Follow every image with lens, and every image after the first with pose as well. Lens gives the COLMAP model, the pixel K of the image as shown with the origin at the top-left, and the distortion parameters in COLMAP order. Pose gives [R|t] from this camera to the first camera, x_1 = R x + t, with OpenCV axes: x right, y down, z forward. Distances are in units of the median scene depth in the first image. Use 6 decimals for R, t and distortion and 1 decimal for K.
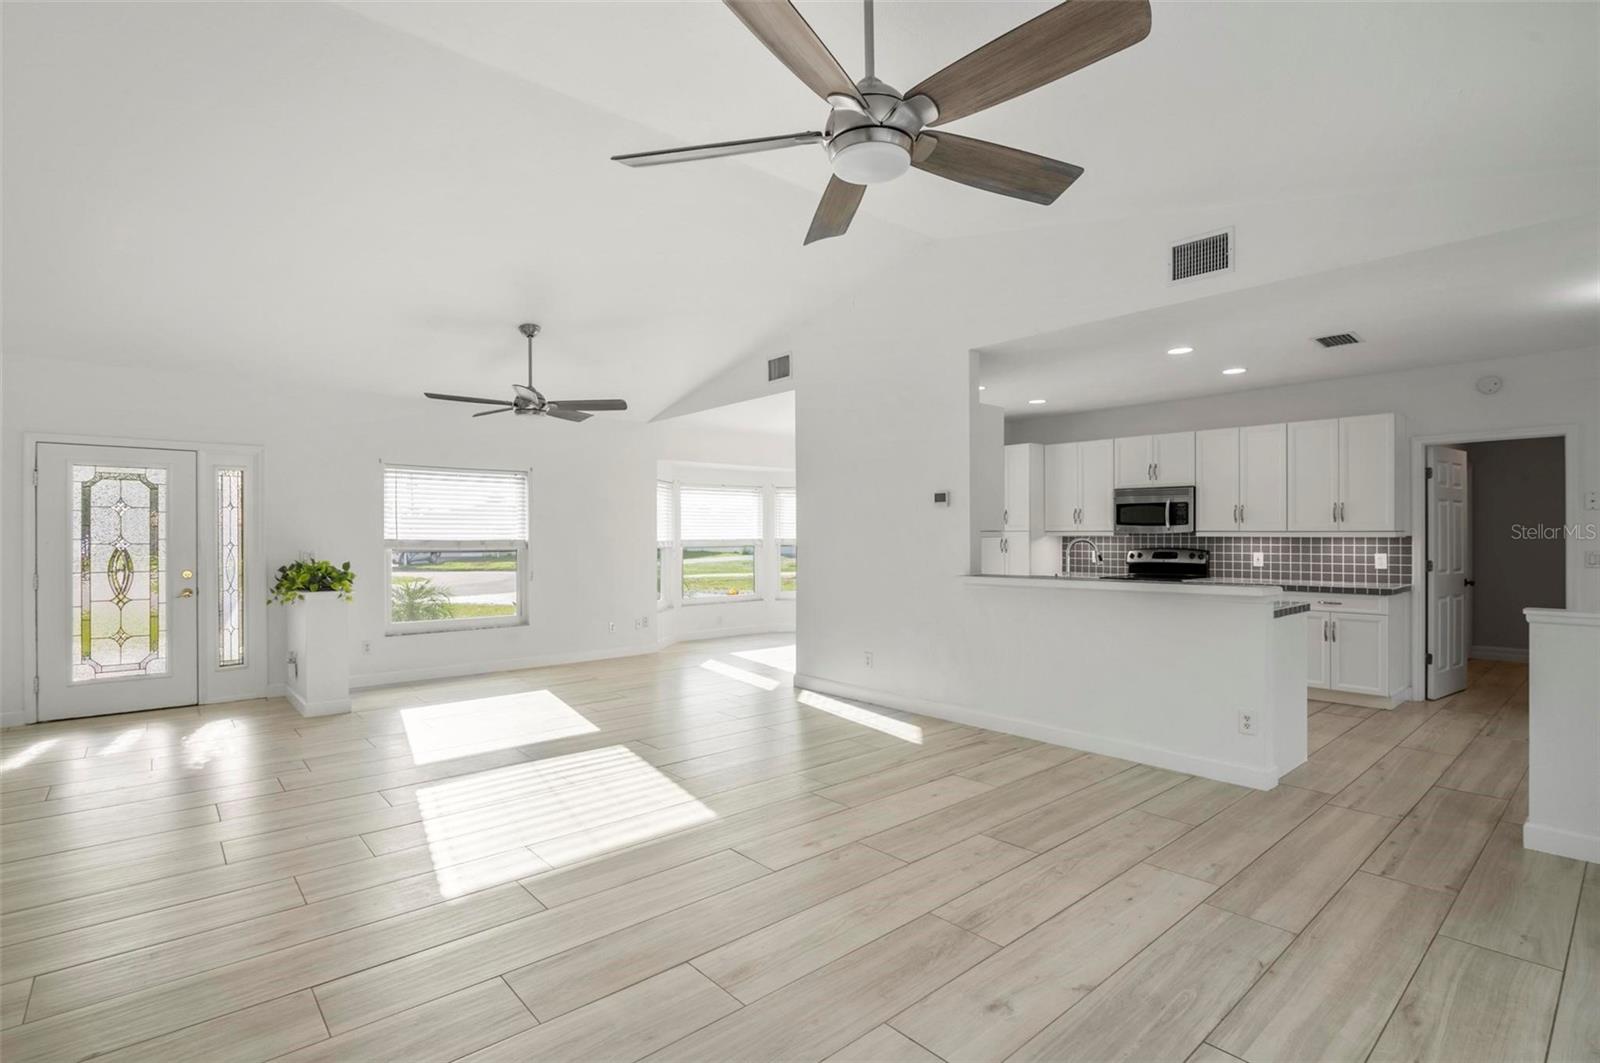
lens RADIAL K [[748.8, 0, 810.1], [0, 748.8, 534.7], [0, 0, 1]] dist [-0.024165, 0.000135]
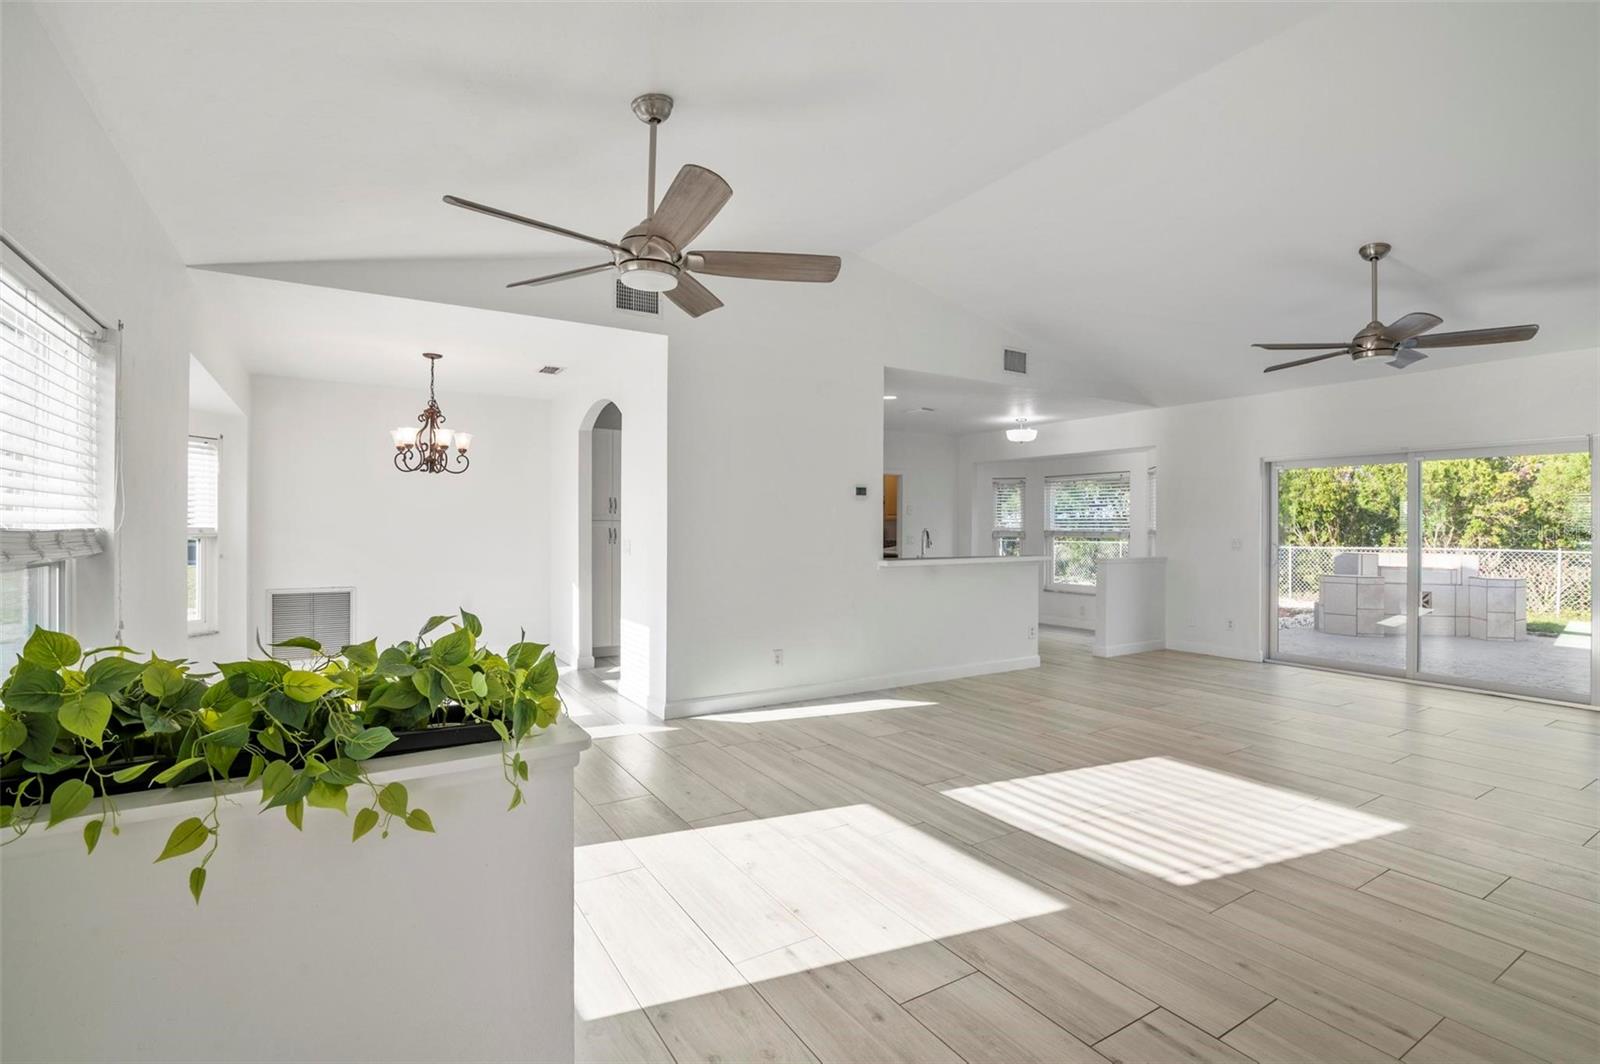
lens RADIAL K [[748.8, 0, 810.1], [0, 748.8, 535.2], [0, 0, 1]] dist [-0.024165, 0.000135]
pose [[0.168158, -0.012584, 0.985680, -0.924244], [-0.007019, 0.999878, 0.013963, 0.000163], [-0.985735, -0.009266, 0.168049, 0.888326]]
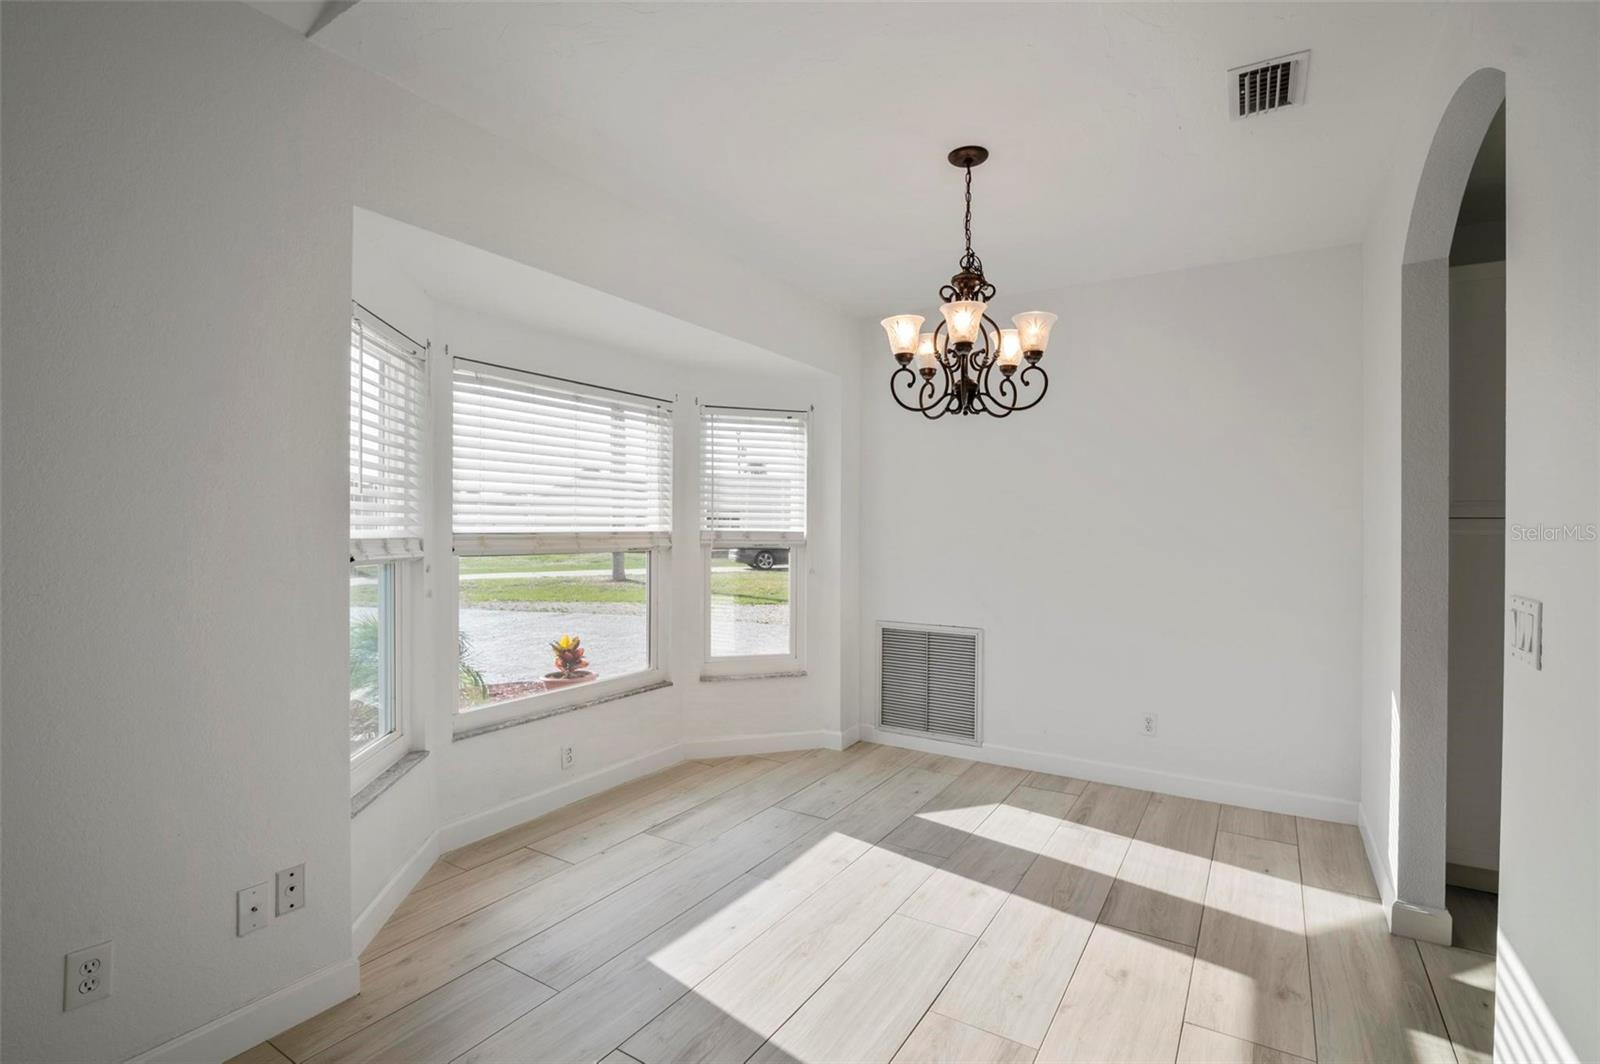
lens RADIAL K [[748.8, 0, 810.1], [0, 748.8, 535.2], [0, 0, 1]] dist [-0.024165, 0.000135]
pose [[0.959313, 0.005506, 0.282290, -0.204851], [-0.010222, 0.999832, 0.015237, 0.001153], [-0.282158, -0.017503, 0.959208, 1.161594]]
